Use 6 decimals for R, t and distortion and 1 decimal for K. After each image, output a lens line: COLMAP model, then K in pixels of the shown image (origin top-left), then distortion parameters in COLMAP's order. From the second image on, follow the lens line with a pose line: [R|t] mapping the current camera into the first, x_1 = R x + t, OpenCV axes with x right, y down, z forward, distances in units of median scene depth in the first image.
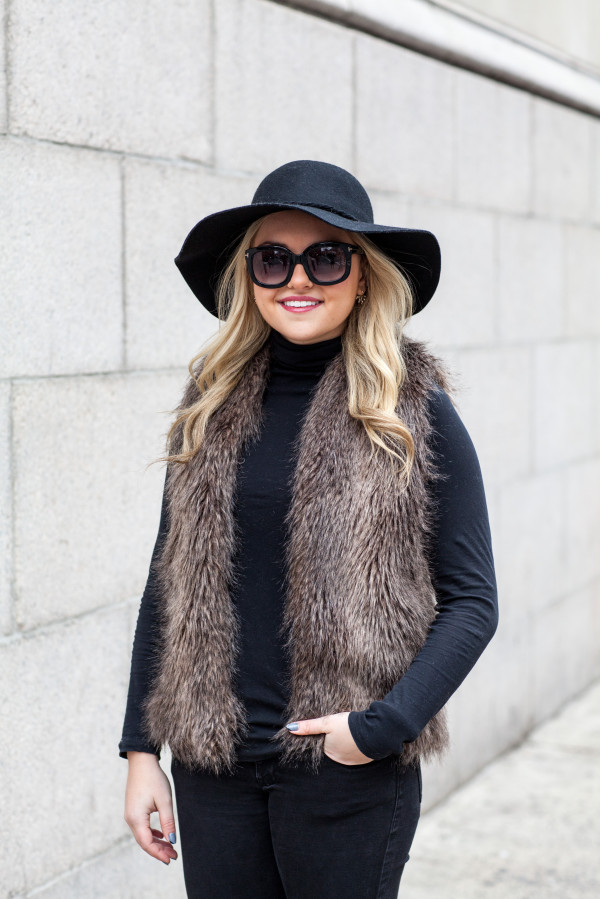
lens RADIAL K [[2182.1, 0, 298.9], [0, 2182.1, 449.3], [0, 0, 1]] dist [-0.150956, 0.000000]
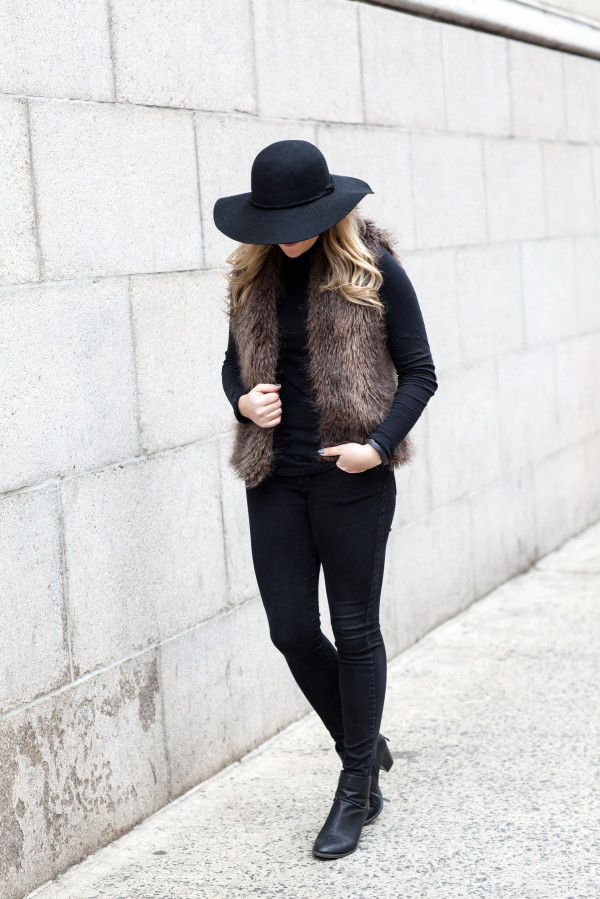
lens RADIAL K [[2182.1, 0, 299.4], [0, 2182.1, 447.0], [0, 0, 1]] dist [-0.150956, 0.000000]
pose [[0.998145, -0.058870, -0.015518, -0.005568], [0.059284, 0.997856, 0.027742, 0.040976], [0.013852, -0.028611, 0.999495, -0.368244]]
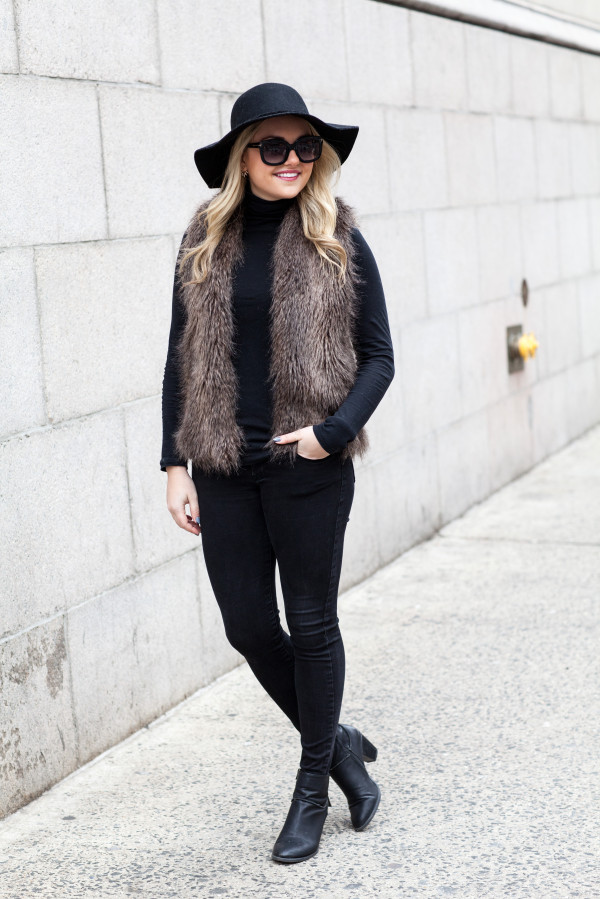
lens RADIAL K [[2182.1, 0, 298.2], [0, 2182.1, 451.5], [0, 0, 1]] dist [-0.150956, 0.000000]
pose [[0.997536, -0.065240, 0.025792, -0.004488], [0.064013, 0.996895, 0.045858, 0.042125], [-0.028703, -0.044094, 0.998615, -0.381344]]
